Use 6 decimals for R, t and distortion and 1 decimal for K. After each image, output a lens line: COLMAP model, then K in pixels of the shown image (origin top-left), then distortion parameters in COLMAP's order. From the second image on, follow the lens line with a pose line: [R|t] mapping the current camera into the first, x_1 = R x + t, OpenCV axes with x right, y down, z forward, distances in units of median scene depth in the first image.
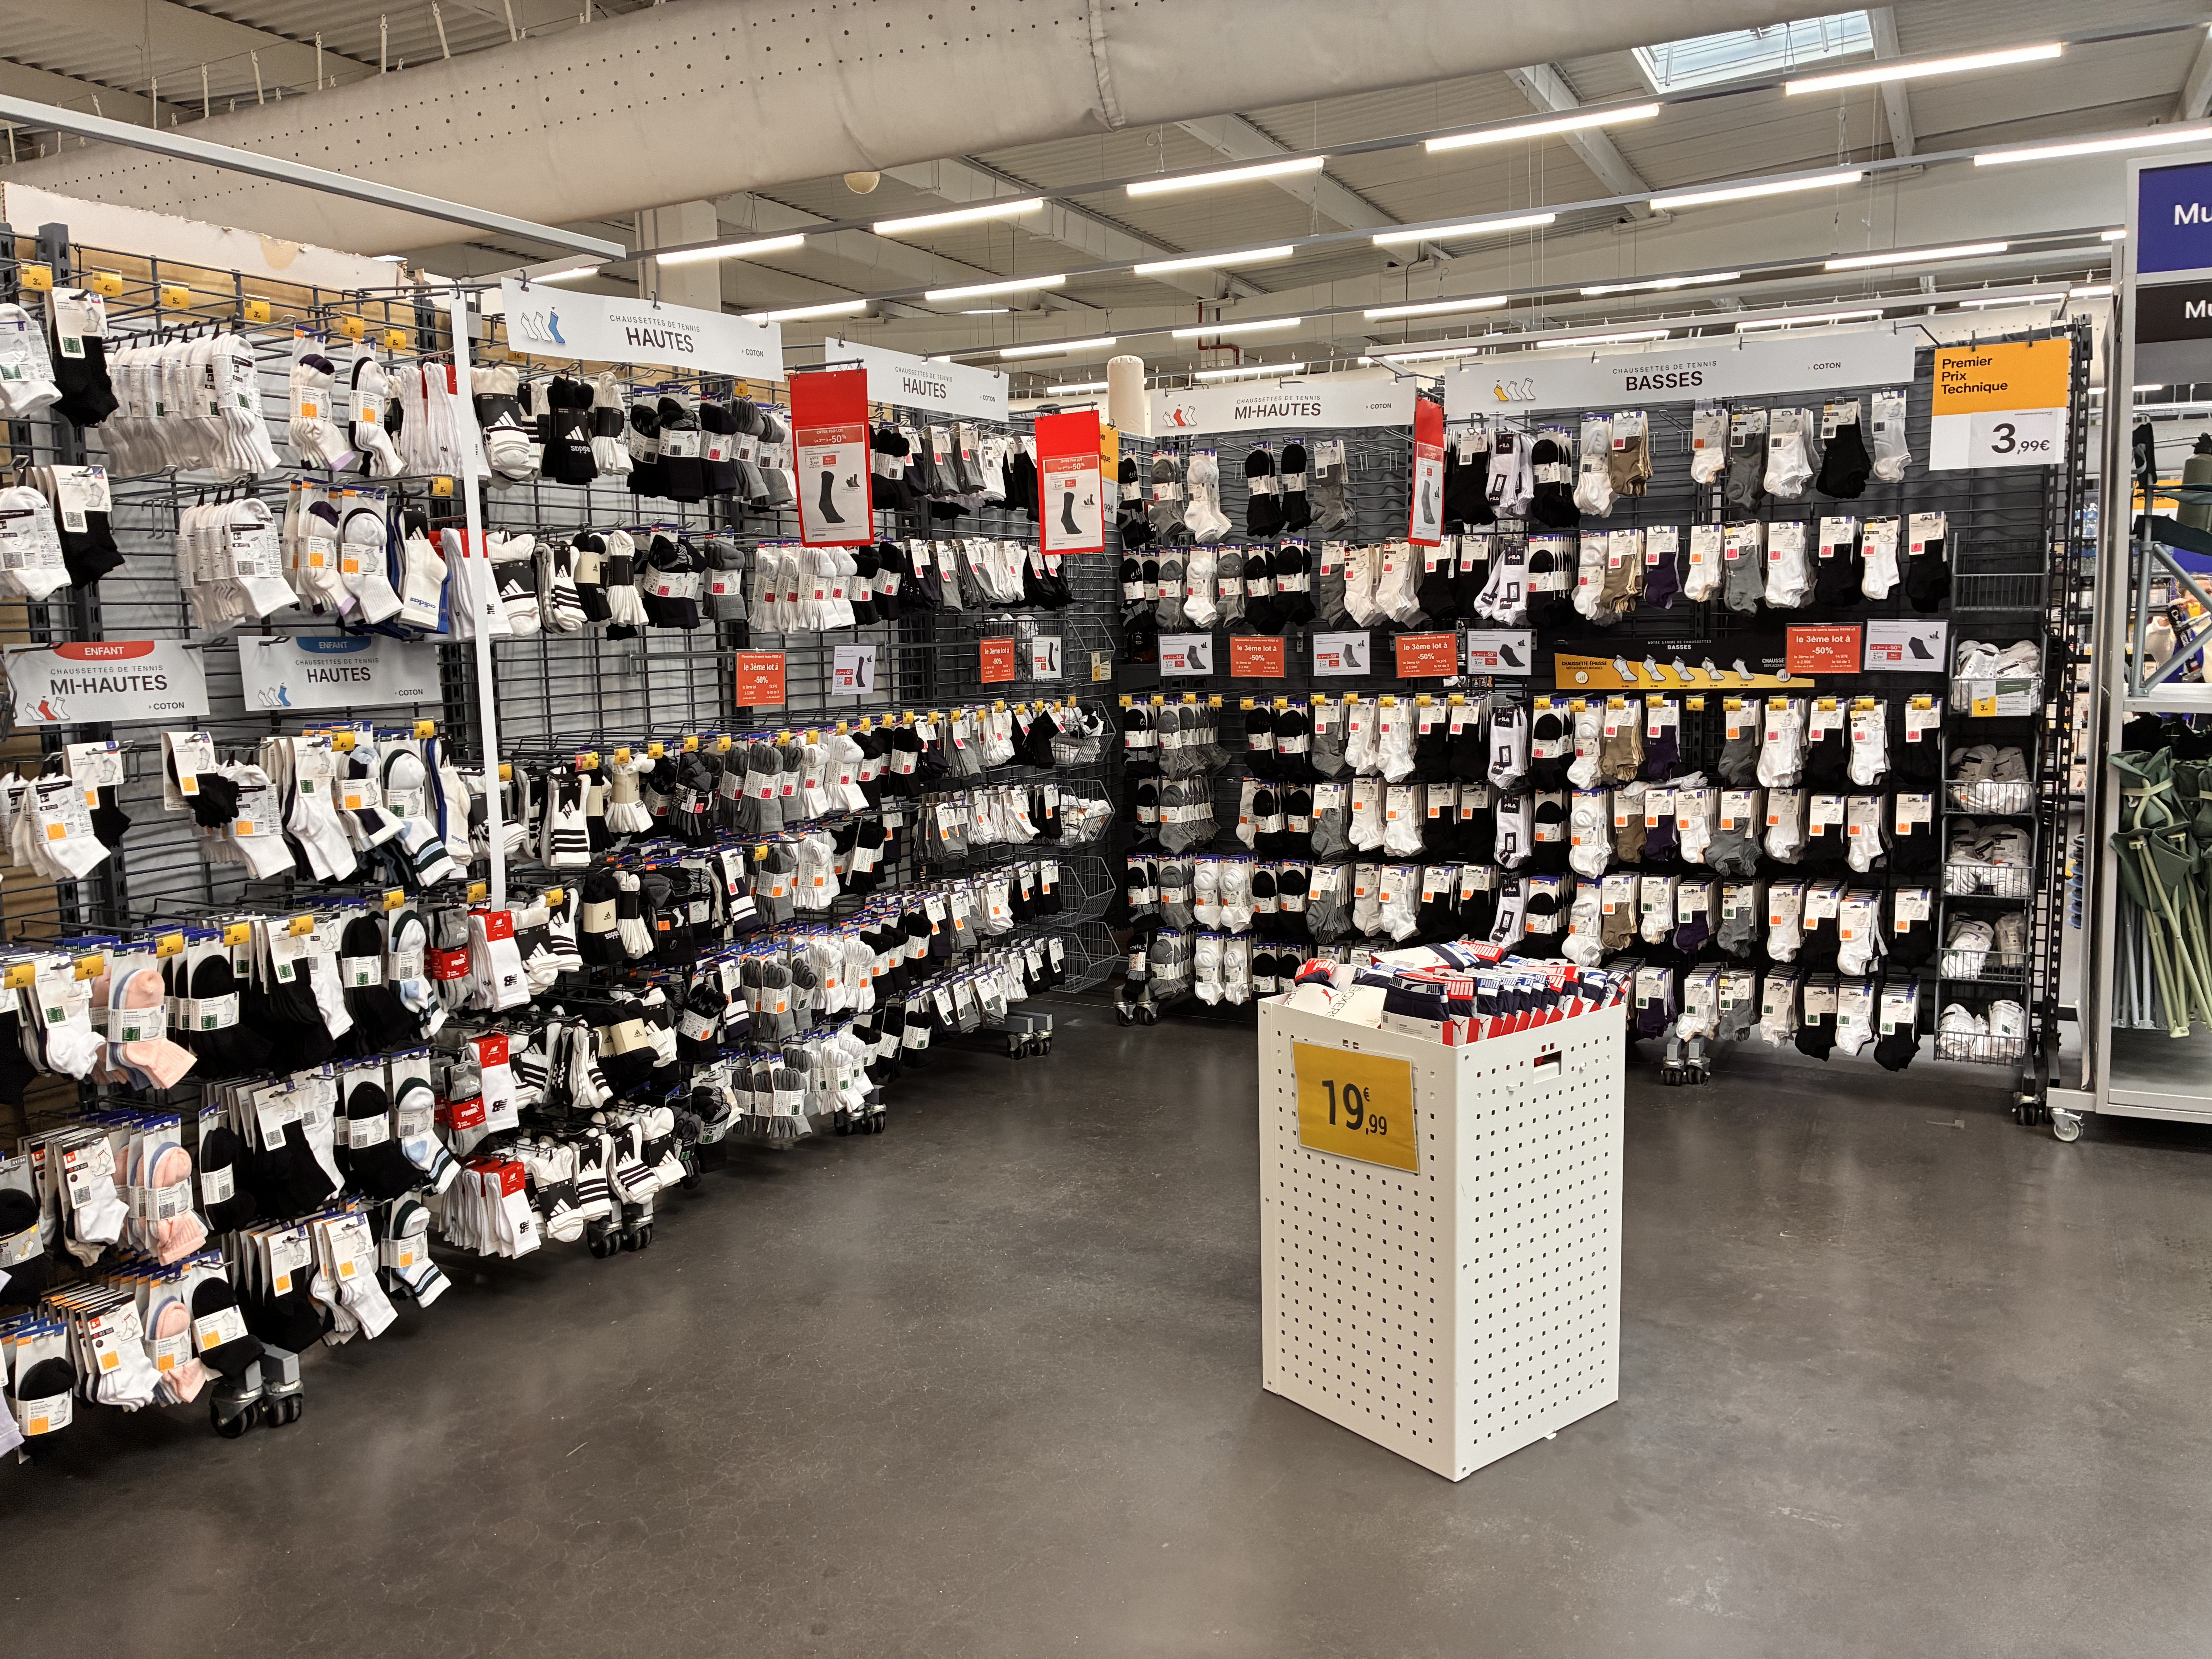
lens RADIAL K [[1688.0, 0, 1105.4], [0, 1688.0, 822.6], [0, 0, 1]] dist [0.001292, -0.000028]
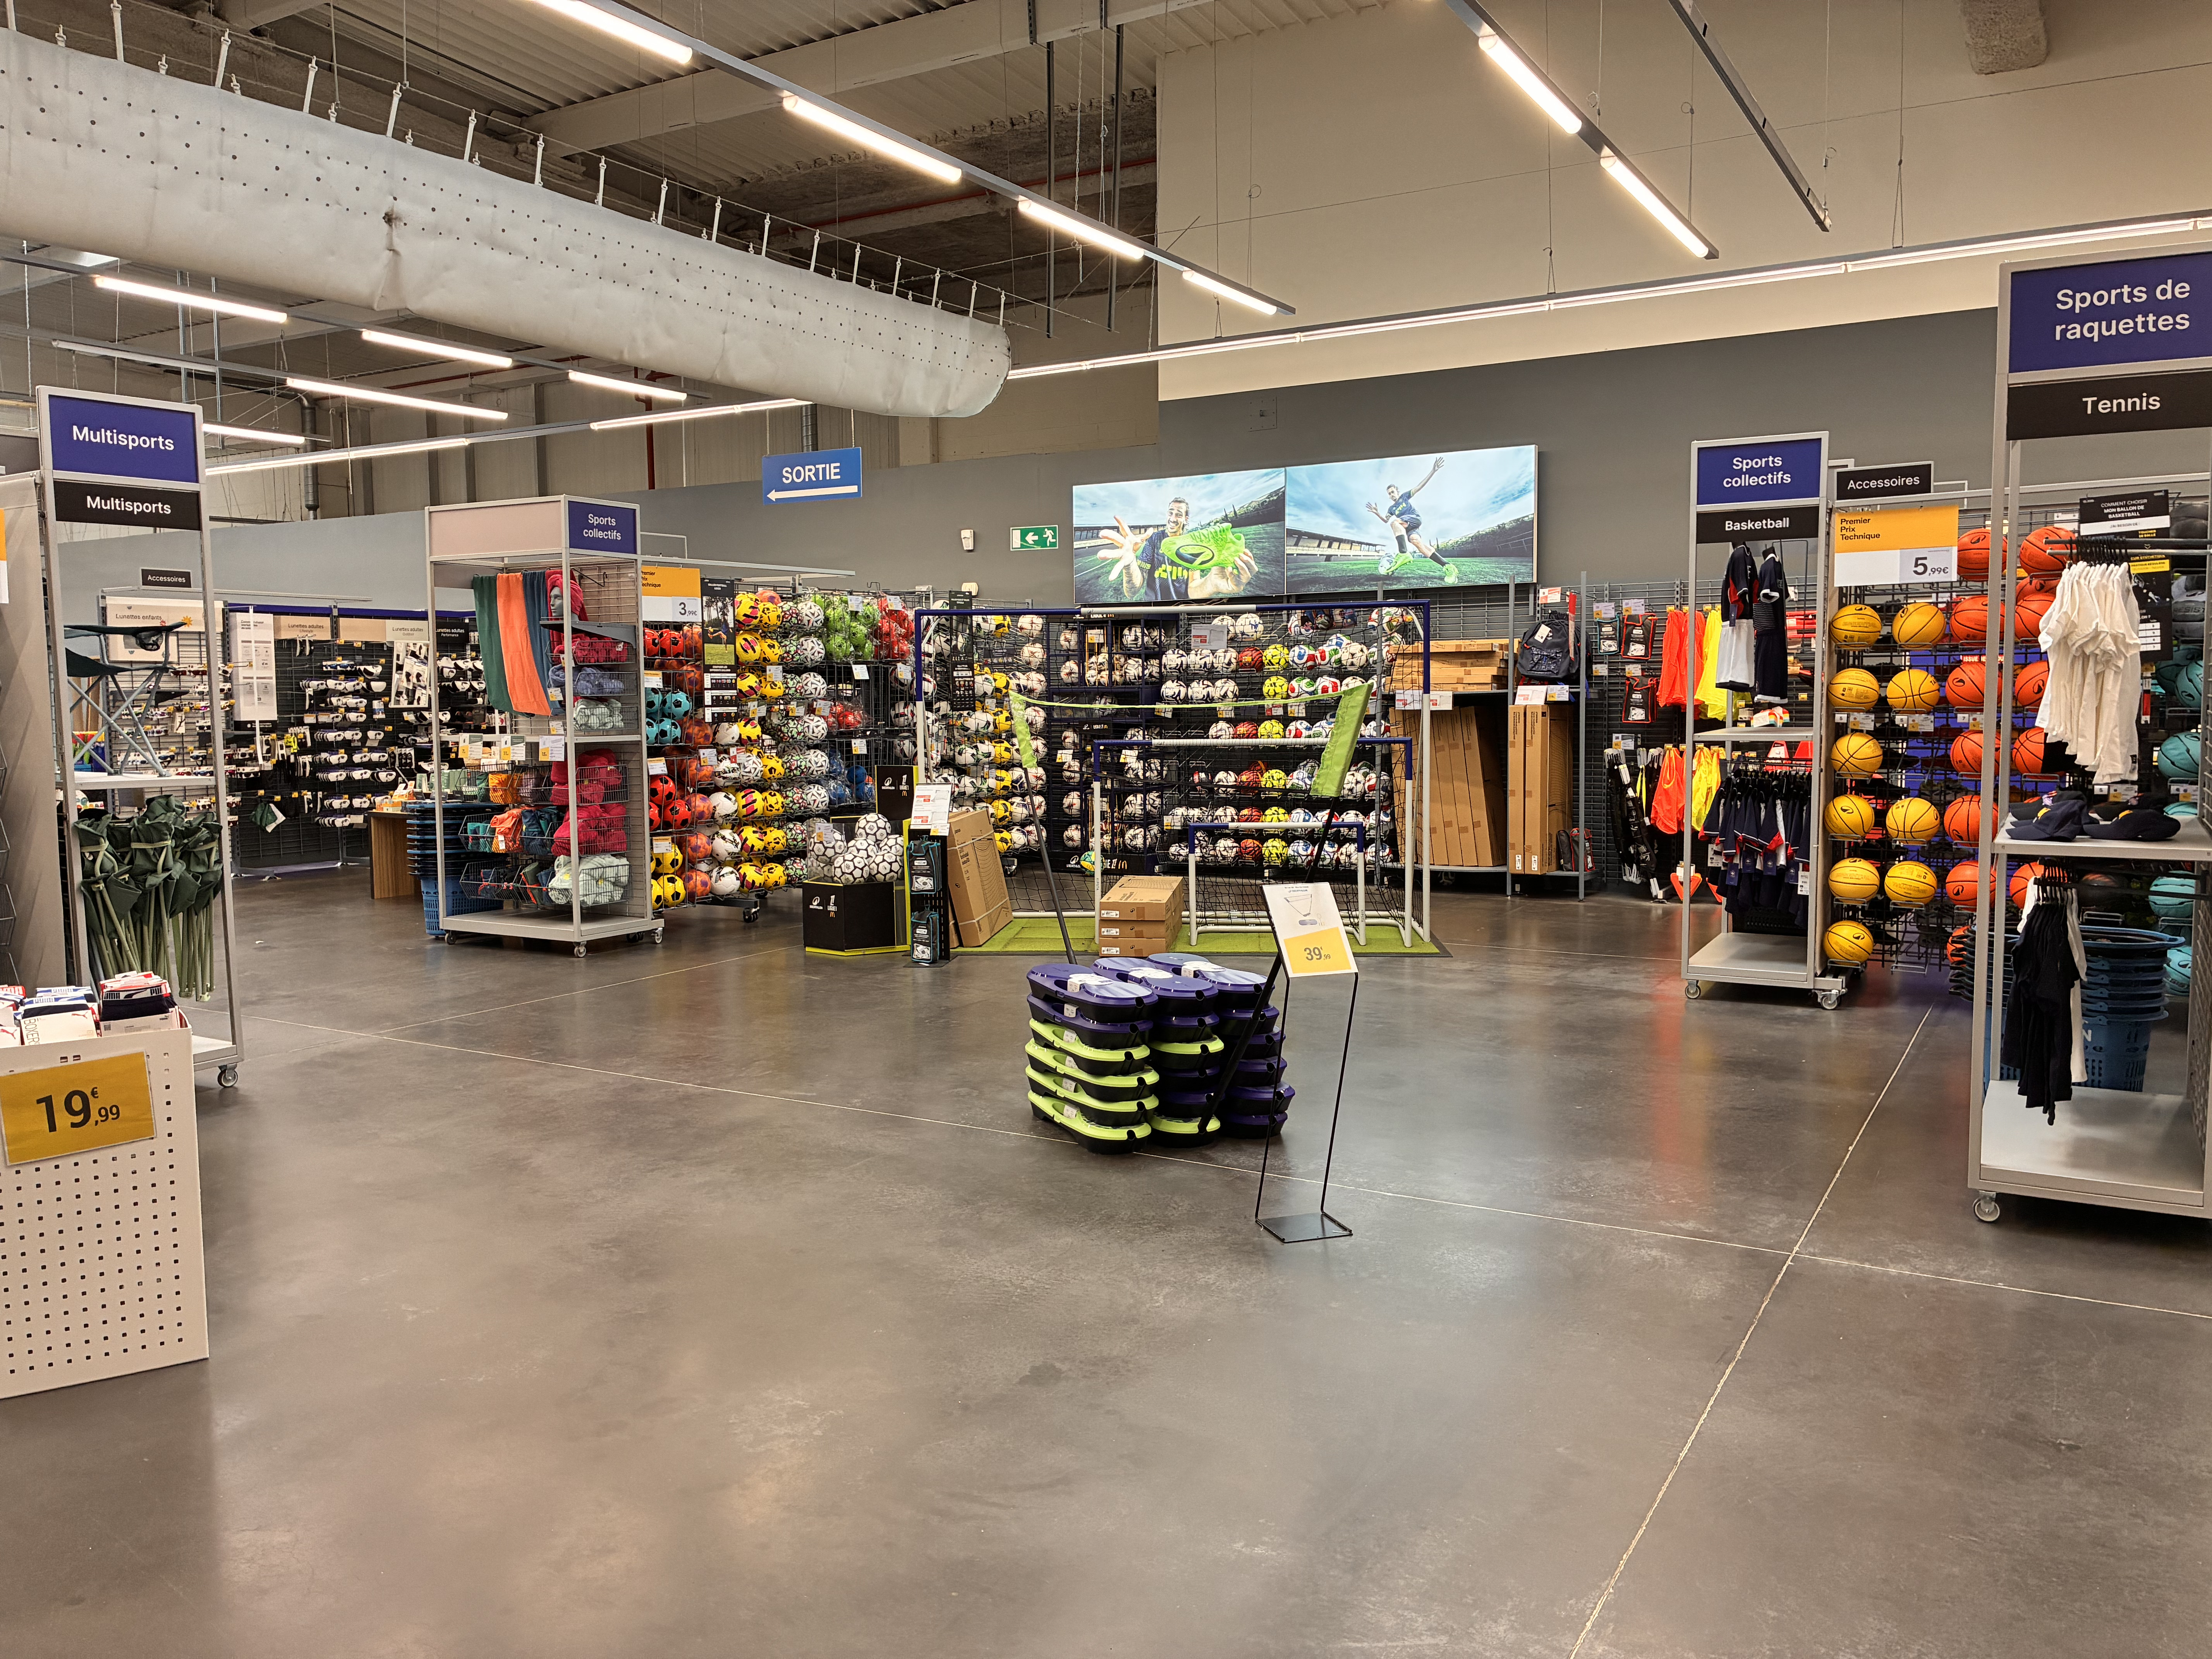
lens RADIAL K [[1688.0, 0, 1106.0], [0, 1688.0, 831.2], [0, 0, 1]] dist [0.001292, -0.000028]
pose [[0.058876, -0.067623, 0.995972, -0.722231], [0.136443, 0.988885, 0.059076, -0.001264], [-0.988897, 0.132415, 0.067448, 0.106672]]
